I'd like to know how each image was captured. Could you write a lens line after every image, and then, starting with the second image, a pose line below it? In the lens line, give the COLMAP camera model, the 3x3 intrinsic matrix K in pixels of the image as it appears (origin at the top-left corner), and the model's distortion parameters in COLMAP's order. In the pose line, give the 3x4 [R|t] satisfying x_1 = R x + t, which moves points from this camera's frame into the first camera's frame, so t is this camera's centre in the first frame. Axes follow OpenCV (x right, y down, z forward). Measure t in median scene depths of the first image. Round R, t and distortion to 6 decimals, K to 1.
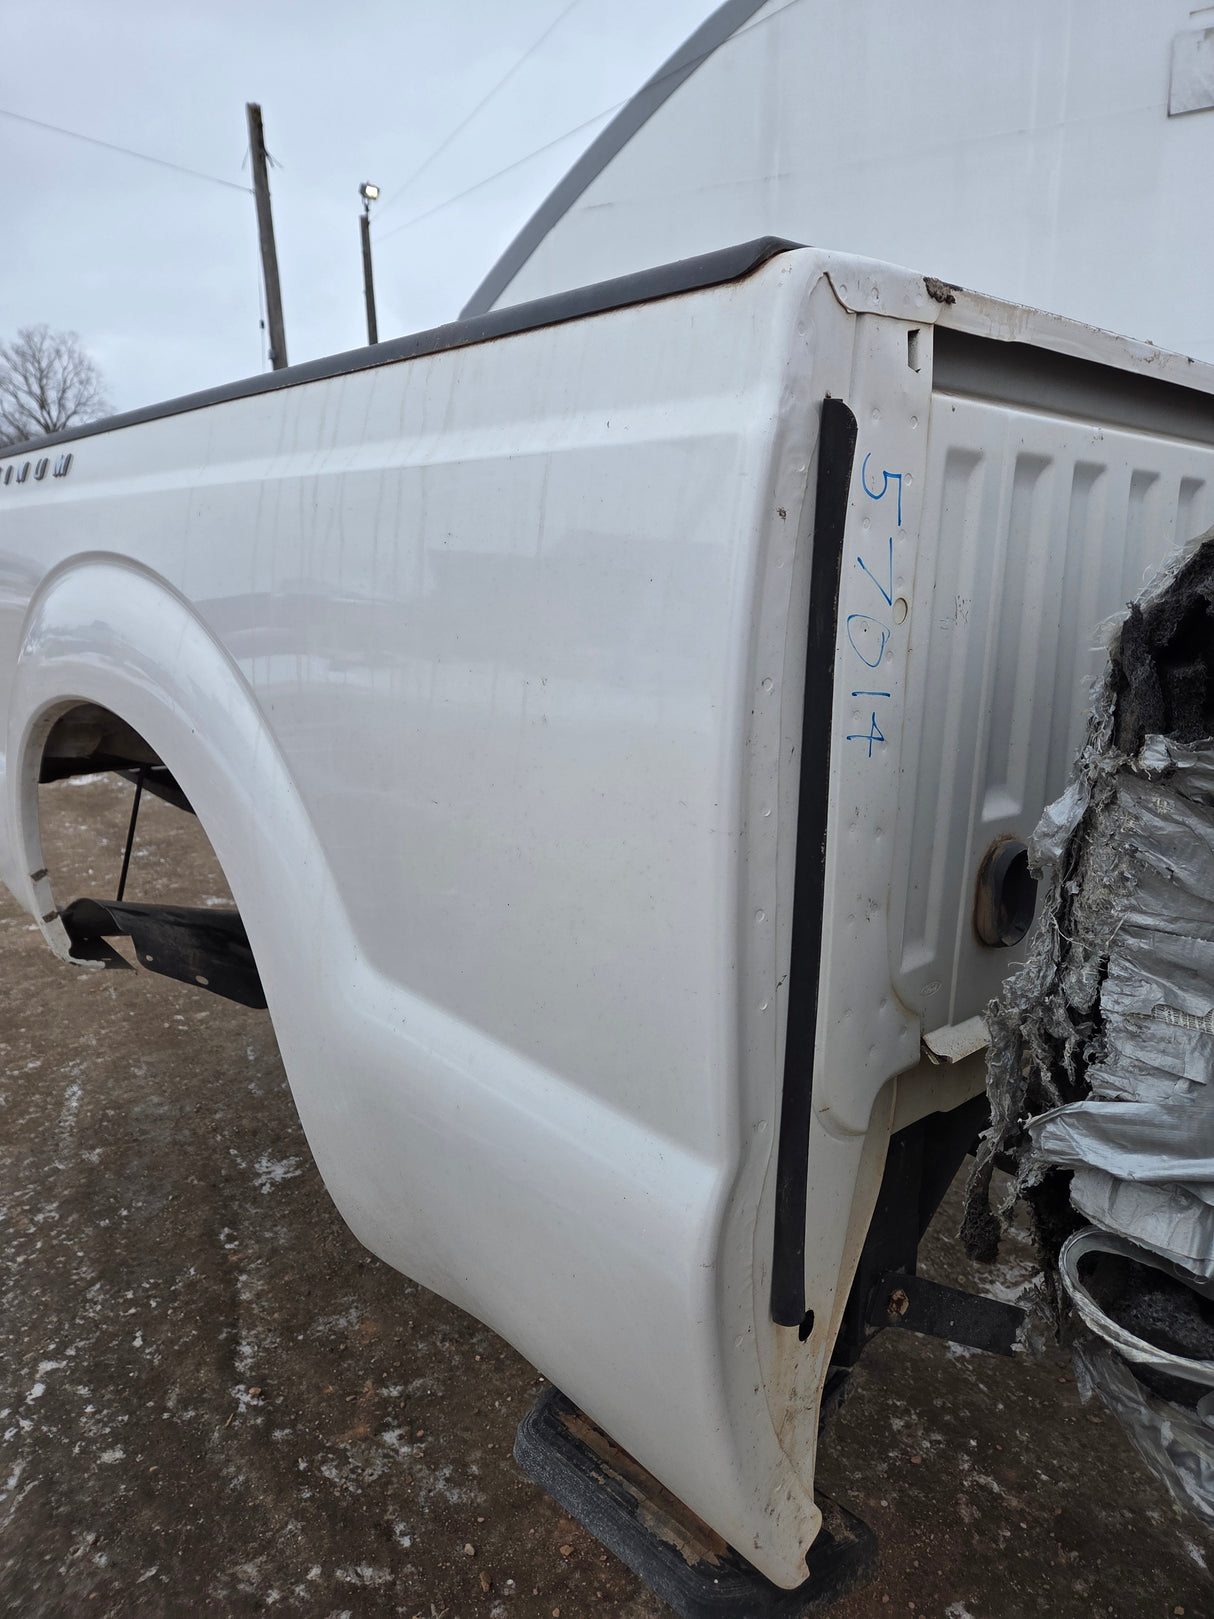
lens RADIAL K [[1086.3, 0, 595.4], [0, 1086.3, 782.0], [0, 0, 1]] dist [0.058419, -0.050441]
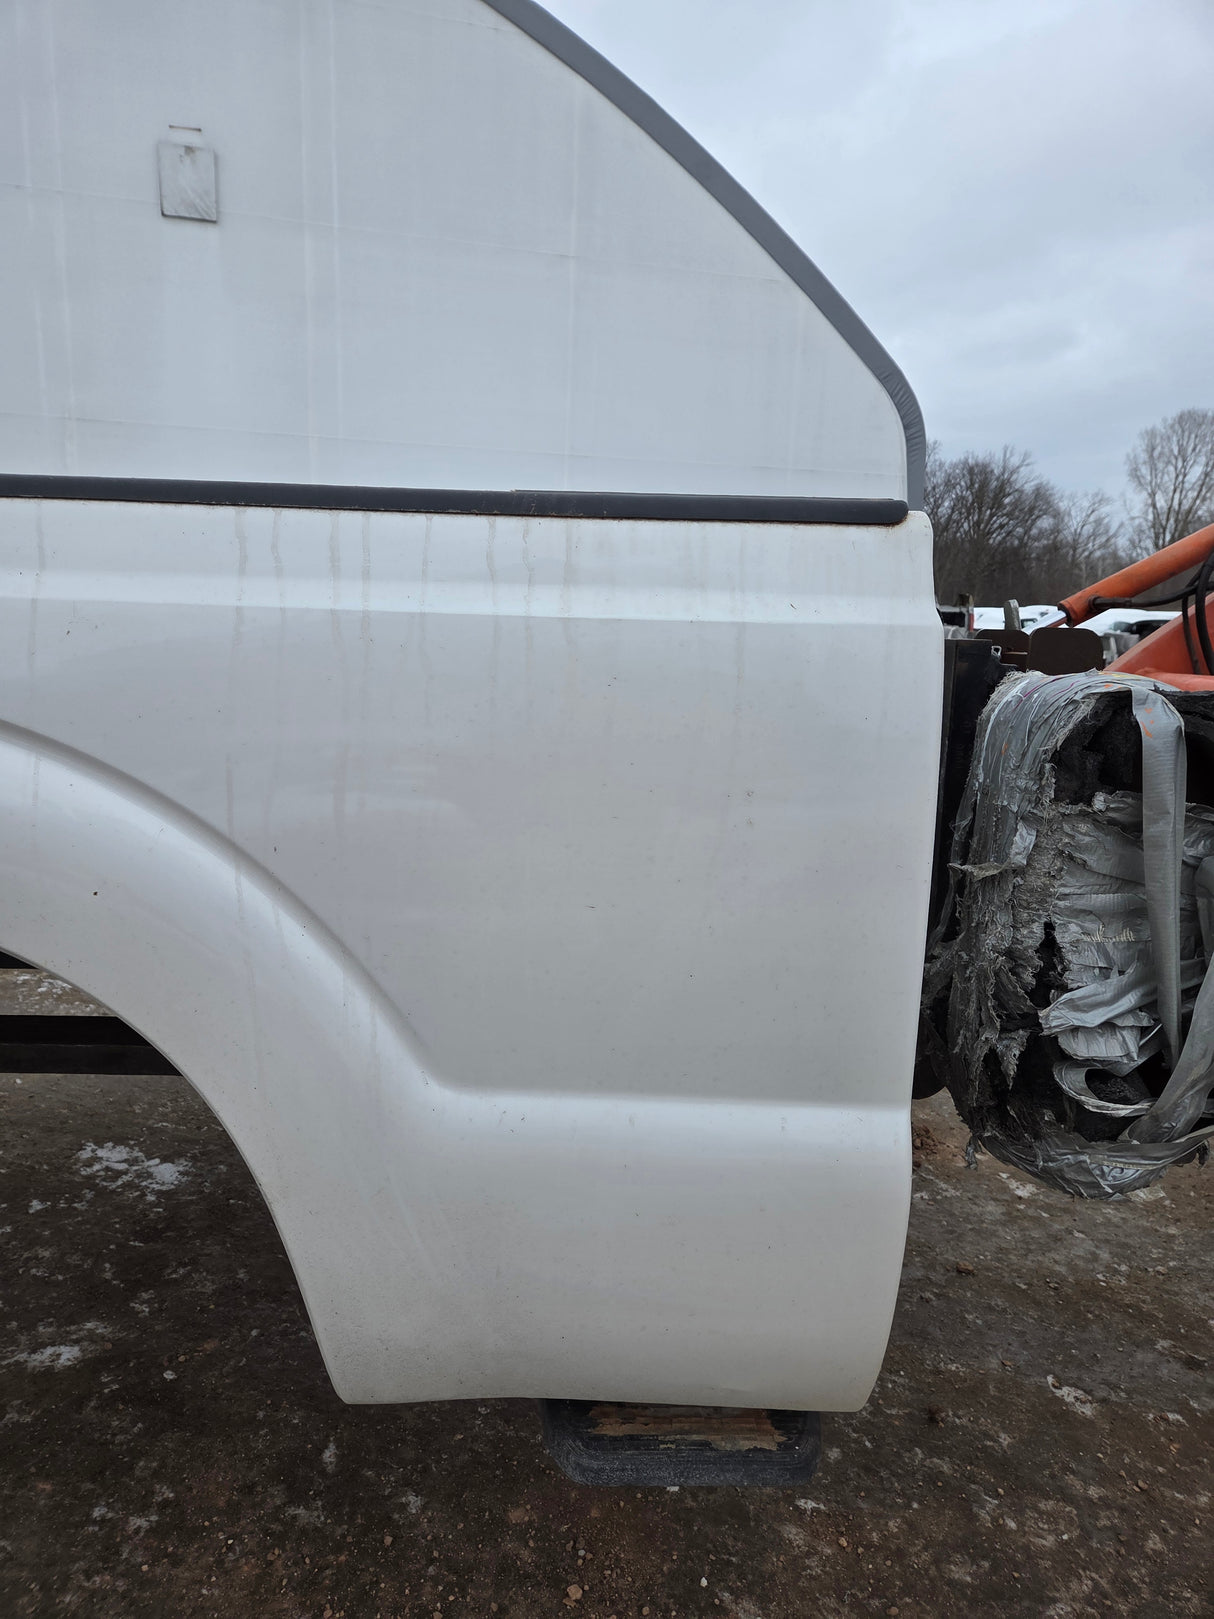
lens RADIAL K [[1086.3, 0, 588.5], [0, 1086.3, 802.4], [0, 0, 1]] dist [0.058419, -0.050441]
pose [[0.671386, -0.099259, 0.734430, -0.570658], [0.124212, 0.992043, 0.020526, -0.066116], [-0.730624, 0.077444, 0.678373, 0.127875]]
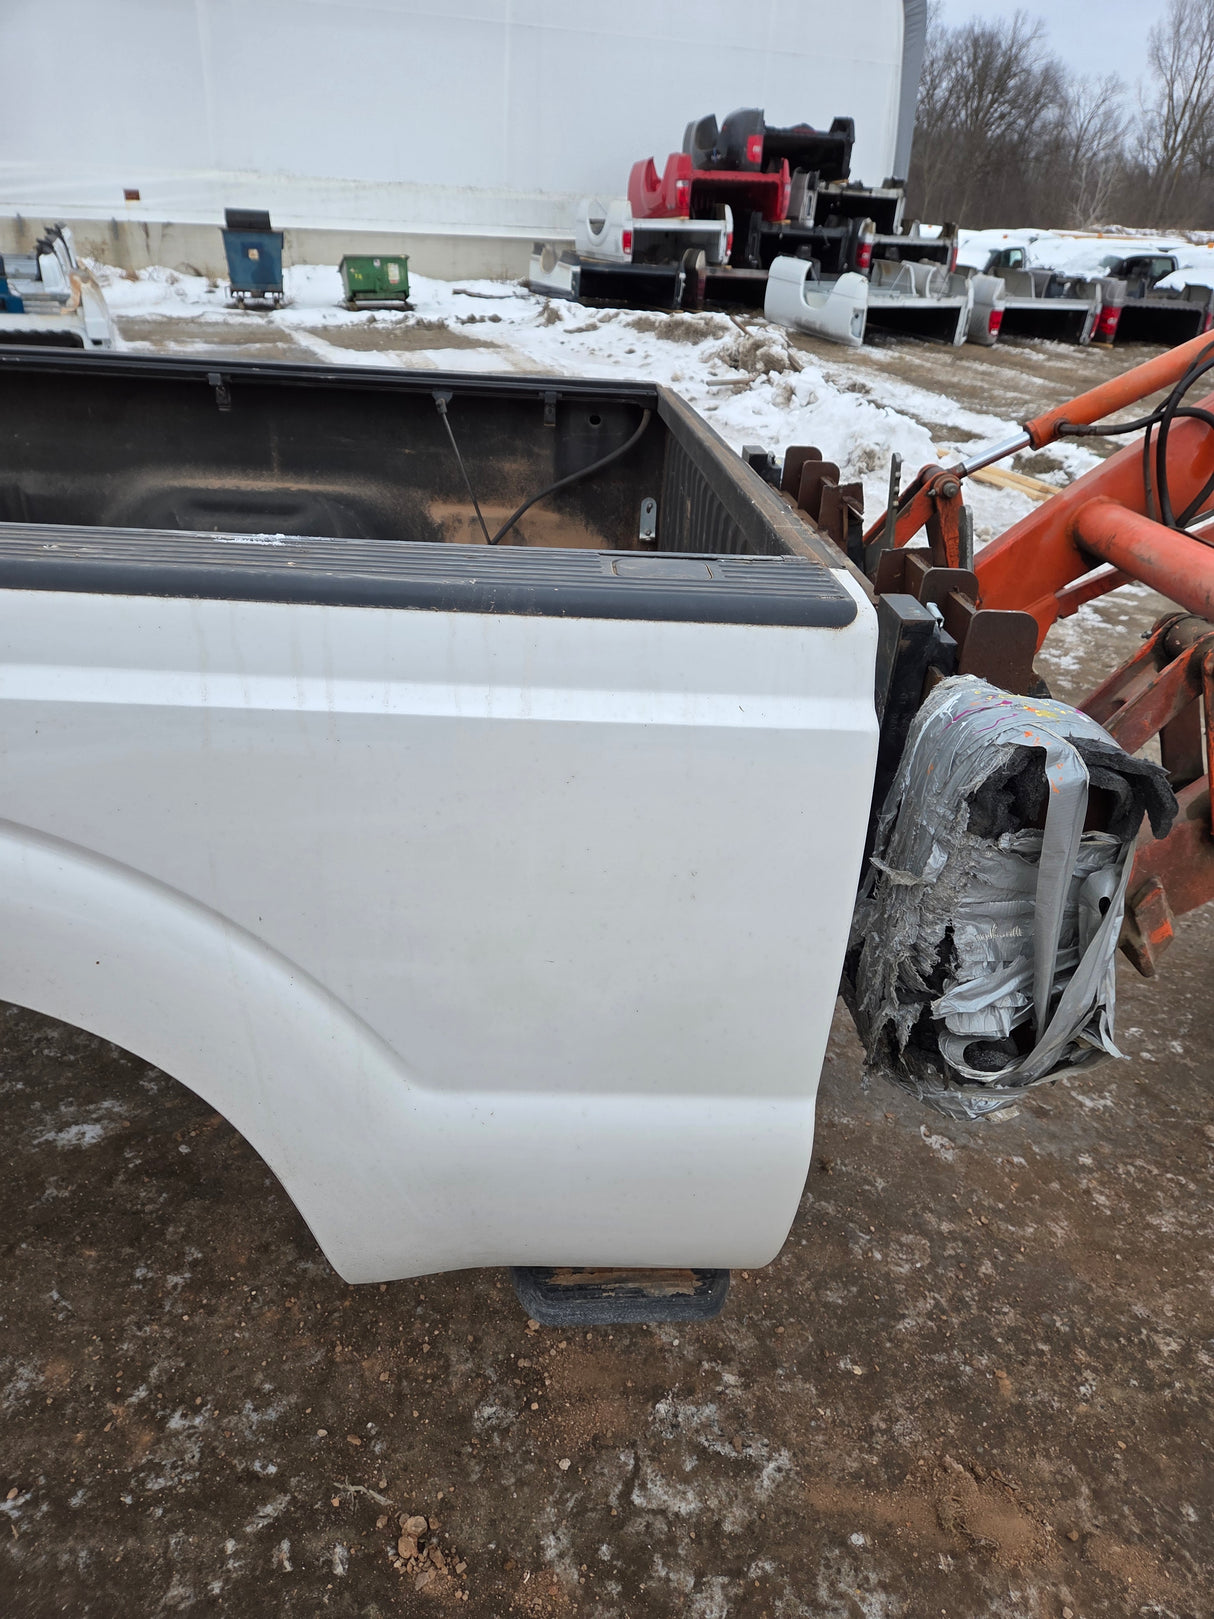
lens RADIAL K [[1086.3, 0, 600.1], [0, 1086.3, 803.3], [0, 0, 1]] dist [0.058419, -0.050441]
pose [[0.630908, -0.331830, 0.701315, -0.555542], [0.109029, 0.932873, 0.343310, -0.345812], [-0.768158, -0.140133, 0.624736, 0.102666]]
